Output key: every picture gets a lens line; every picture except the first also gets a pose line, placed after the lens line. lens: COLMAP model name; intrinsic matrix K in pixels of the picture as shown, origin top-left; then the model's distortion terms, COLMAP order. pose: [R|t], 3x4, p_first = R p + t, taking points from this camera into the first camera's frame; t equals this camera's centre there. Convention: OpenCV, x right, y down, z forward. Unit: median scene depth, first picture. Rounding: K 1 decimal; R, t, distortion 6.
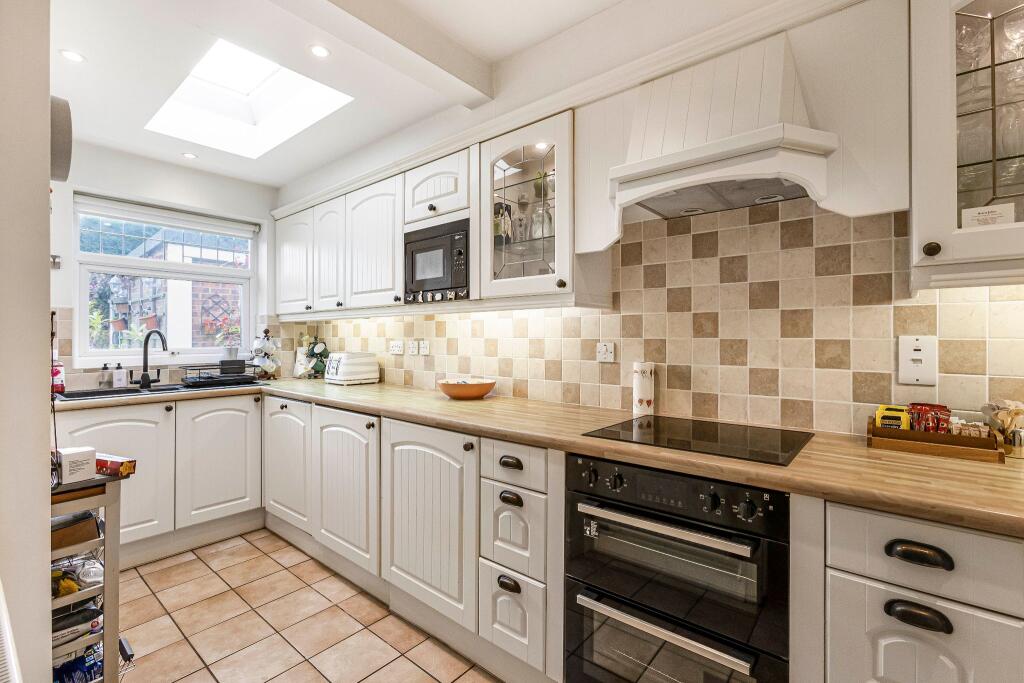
lens RADIAL K [[456.1, 0, 518.0], [0, 456.1, 335.4], [0, 0, 1]] dist [-0.017891, 0.009028]
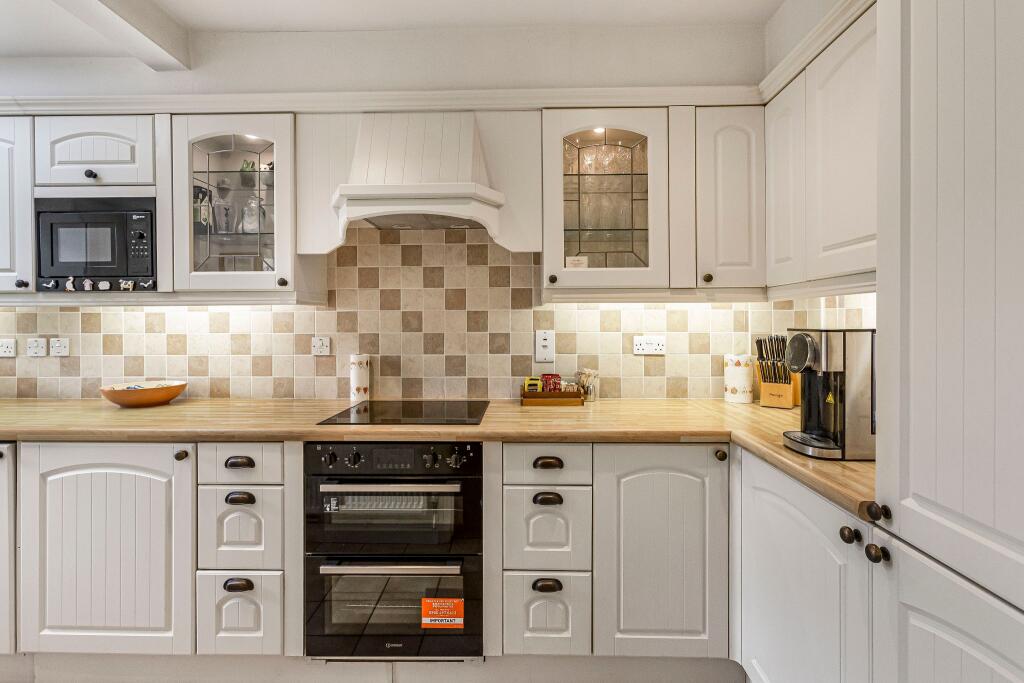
lens RADIAL K [[474.6, 0, 509.2], [0, 474.6, 323.3], [0, 0, 1]] dist [0.001467, 0.000893]
pose [[0.789450, -0.007922, 0.613764, -0.156790], [0.001797, 0.999942, 0.010595, -0.030652], [-0.613813, -0.007261, 0.789418, -0.153771]]
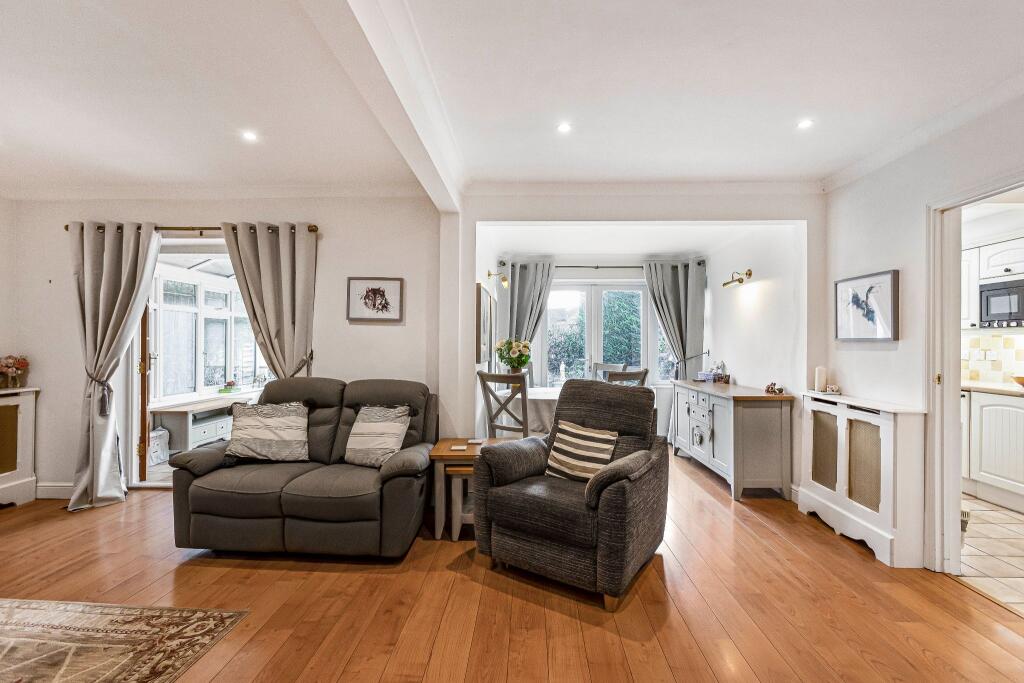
lens RADIAL K [[459.9, 0, 511.5], [0, 459.9, 347.7], [0, 0, 1]] dist [-0.000992, 0.000125]
pose [[0.607248, 0.000168, -0.794512, 0.055027], [0.001341, 0.999998, 0.001236, -0.004476], [0.794511, -0.001816, 0.607247, -1.834766]]
